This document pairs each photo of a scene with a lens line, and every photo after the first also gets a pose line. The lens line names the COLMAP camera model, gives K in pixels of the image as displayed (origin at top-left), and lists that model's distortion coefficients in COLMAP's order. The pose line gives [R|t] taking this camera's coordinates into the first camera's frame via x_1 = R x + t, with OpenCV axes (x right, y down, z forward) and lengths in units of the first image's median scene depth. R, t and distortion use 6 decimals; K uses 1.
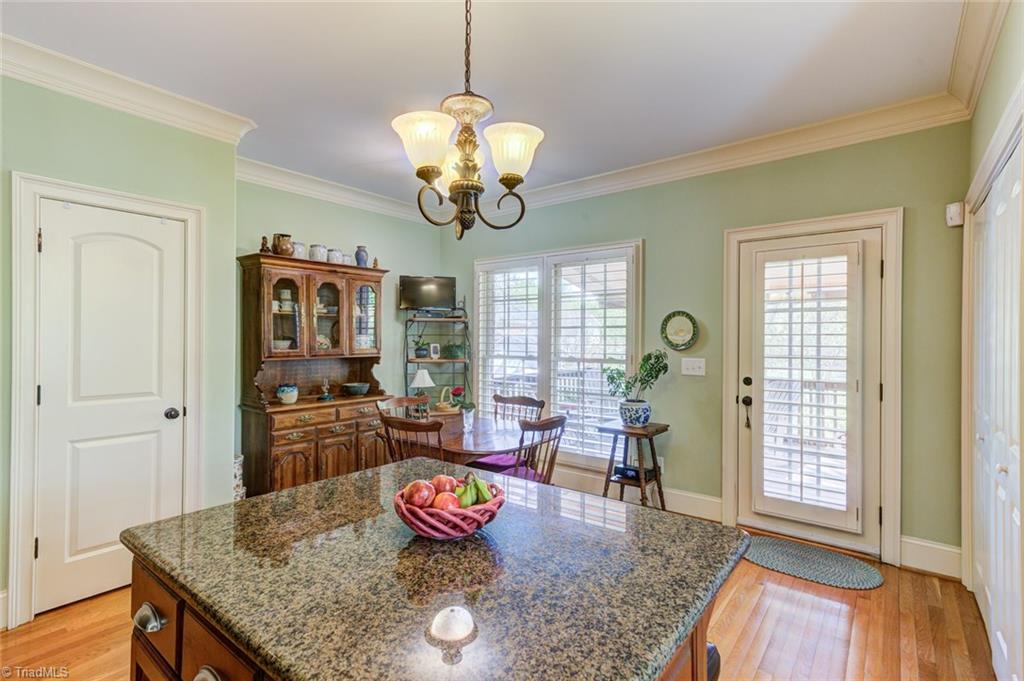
lens RADIAL K [[479.8, 0, 500.0], [0, 479.8, 339.6], [0, 0, 1]] dist [0.020202, 0.000236]
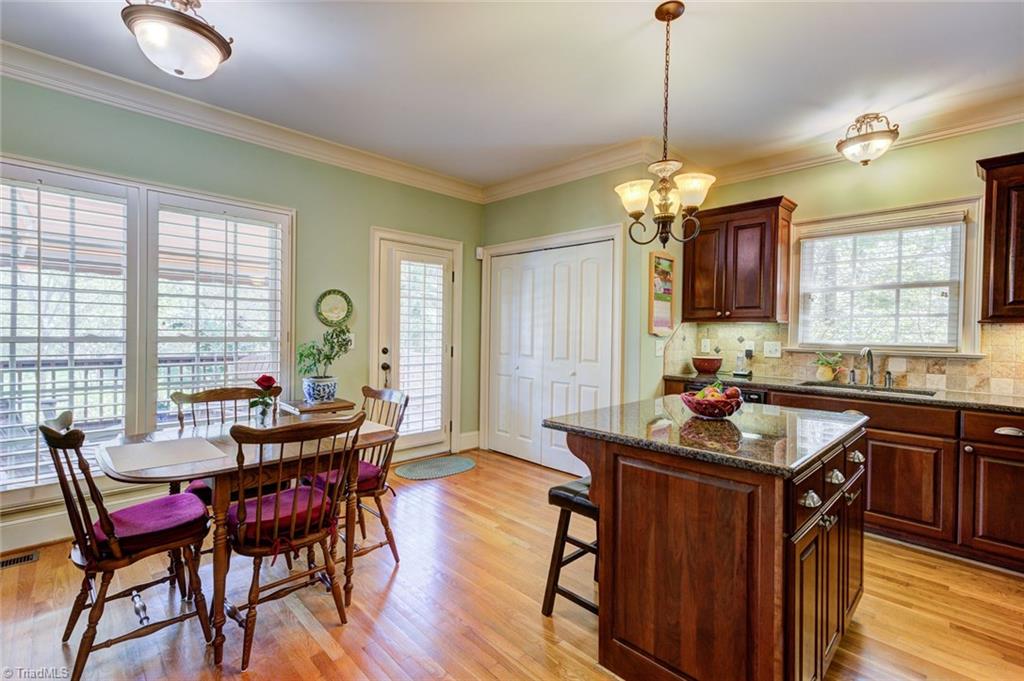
lens RADIAL K [[475.6, 0, 511.6], [0, 475.6, 335.7], [0, 0, 1]] dist [0.016020, 0.000532]
pose [[0.110104, -0.014639, 0.993812, -0.678760], [-0.013245, 0.999781, 0.016195, 0.021440], [-0.993832, -0.014946, 0.109886, 0.531387]]
